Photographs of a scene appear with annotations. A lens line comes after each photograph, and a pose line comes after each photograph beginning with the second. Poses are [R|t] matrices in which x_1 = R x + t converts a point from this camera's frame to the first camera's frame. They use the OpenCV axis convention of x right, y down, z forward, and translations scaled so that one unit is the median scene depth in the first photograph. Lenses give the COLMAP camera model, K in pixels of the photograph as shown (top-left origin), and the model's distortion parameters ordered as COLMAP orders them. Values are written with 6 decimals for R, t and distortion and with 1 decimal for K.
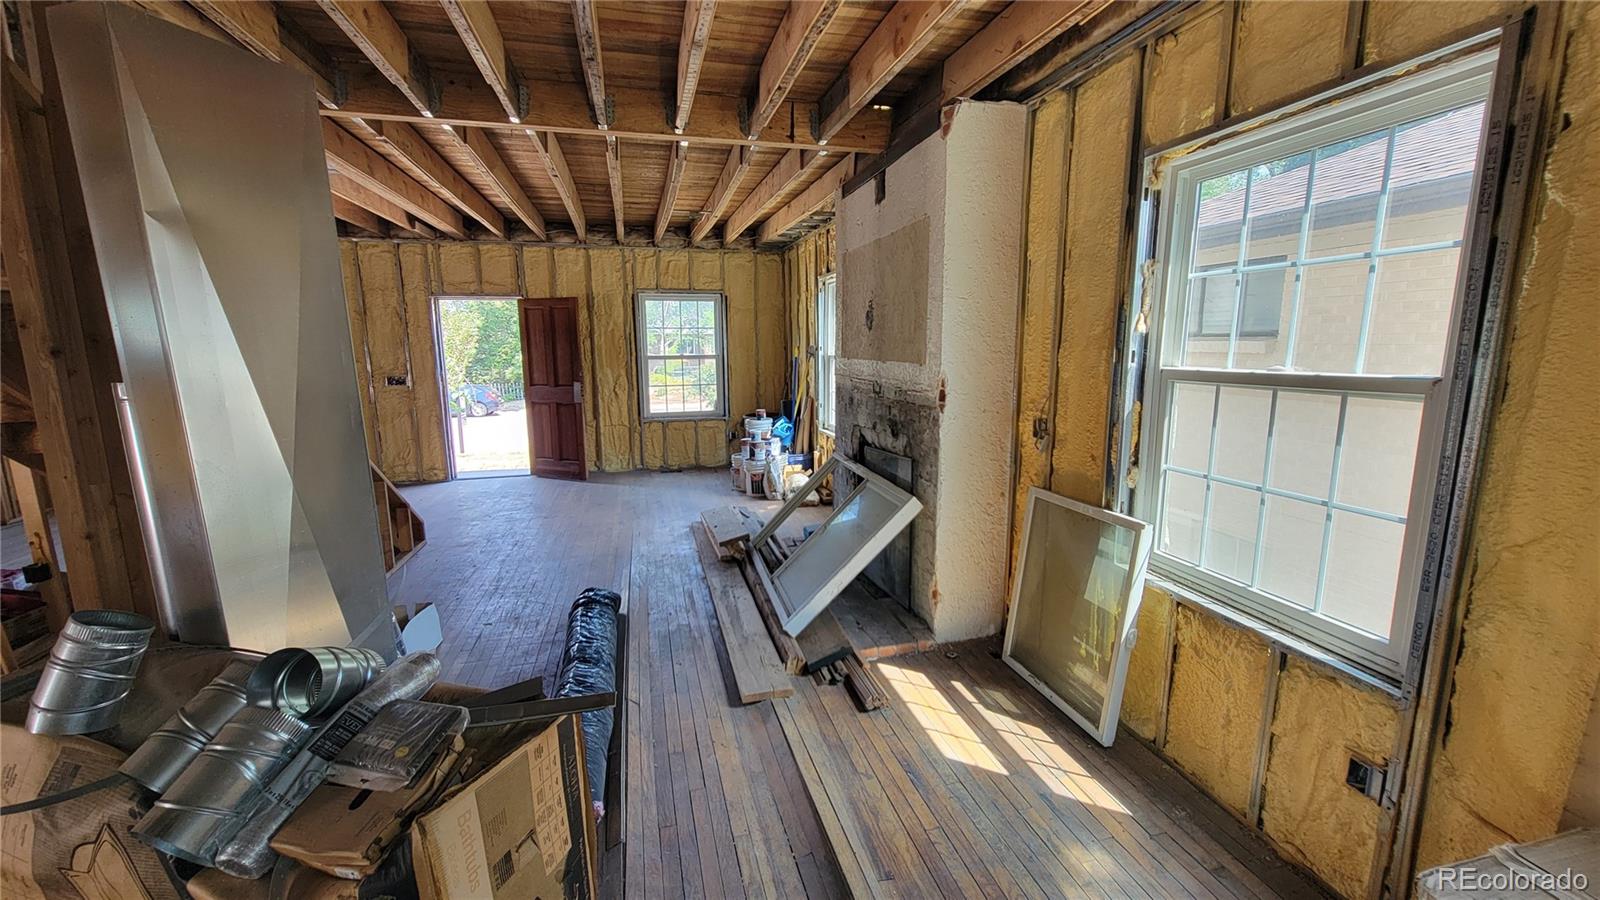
lens RADIAL K [[646.1, 0, 800.7], [0, 646.1, 457.3], [0, 0, 1]] dist [0.003236, -0.000037]
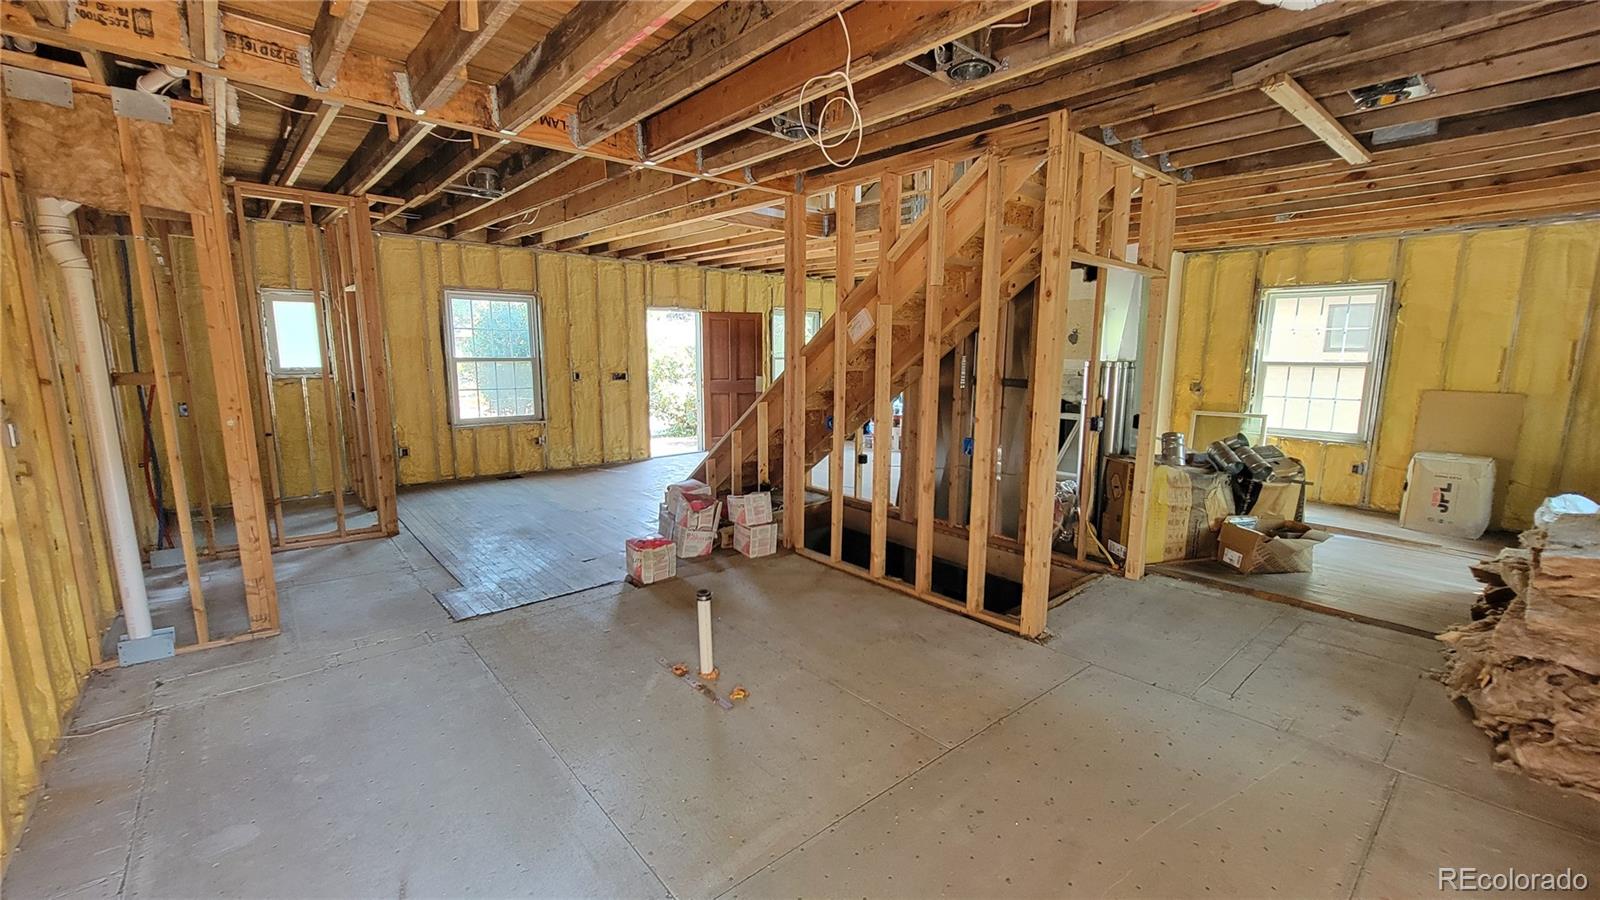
lens RADIAL K [[646.1, 0, 812.6], [0, 646.1, 453.2], [0, 0, 1]] dist [0.003236, -0.000037]
pose [[0.895511, -0.060598, 0.440895, -0.830788], [0.066084, 0.997810, 0.002919, 0.043141], [-0.440106, 0.026522, 0.897554, -0.224569]]
